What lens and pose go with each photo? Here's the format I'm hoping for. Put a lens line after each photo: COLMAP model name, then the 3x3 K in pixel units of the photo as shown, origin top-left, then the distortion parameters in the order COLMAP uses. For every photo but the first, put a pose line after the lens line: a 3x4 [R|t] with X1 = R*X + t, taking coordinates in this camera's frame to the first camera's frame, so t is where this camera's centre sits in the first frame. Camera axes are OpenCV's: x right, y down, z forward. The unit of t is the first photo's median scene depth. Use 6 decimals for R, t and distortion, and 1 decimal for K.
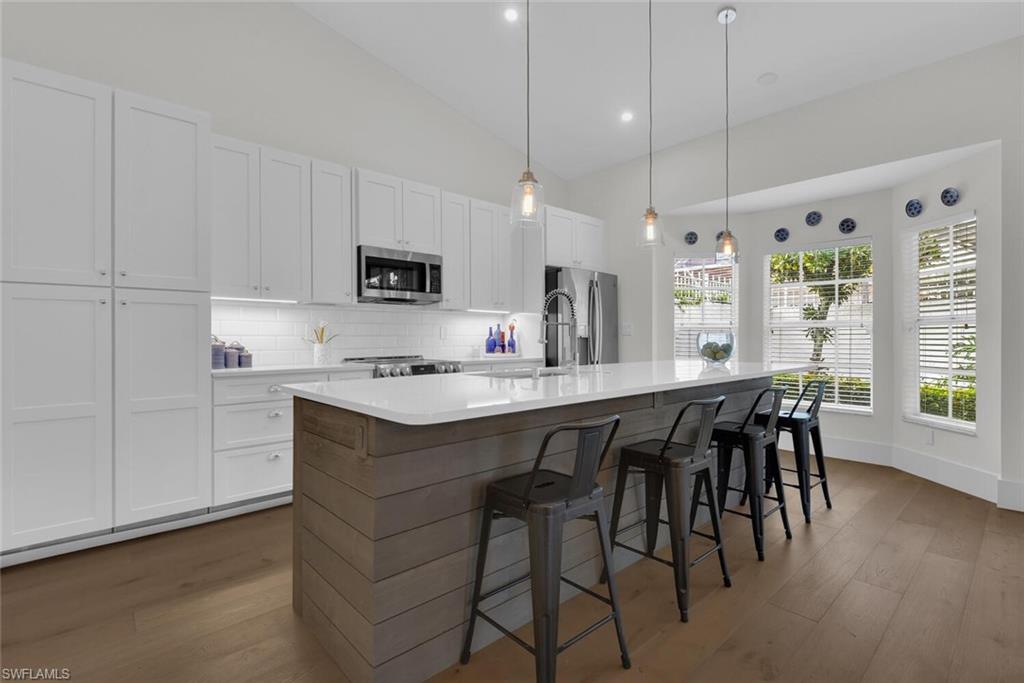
lens RADIAL K [[478.0, 0, 514.1], [0, 478.0, 339.9], [0, 0, 1]] dist [-0.005291, -0.000568]
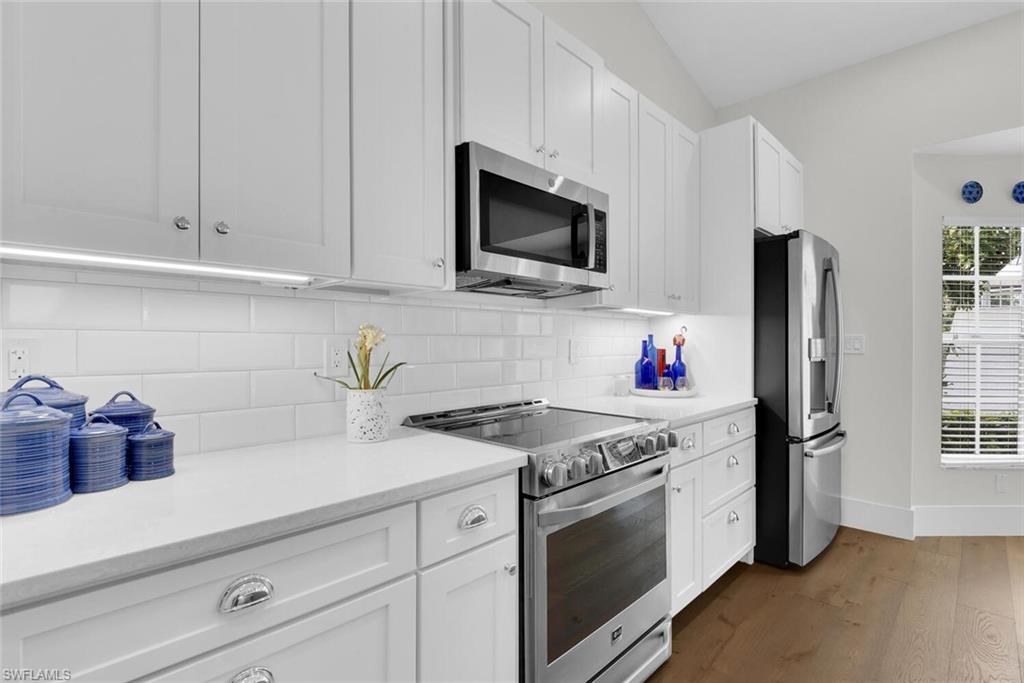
lens RADIAL K [[478.0, 0, 511.6], [0, 478.0, 341.6], [0, 0, 1]] dist [-0.005291, -0.000568]
pose [[0.998633, 0.010398, 0.051234, -0.283354], [-0.010705, 0.999926, 0.005725, -0.032680], [-0.051171, -0.006265, 0.998670, 0.560837]]
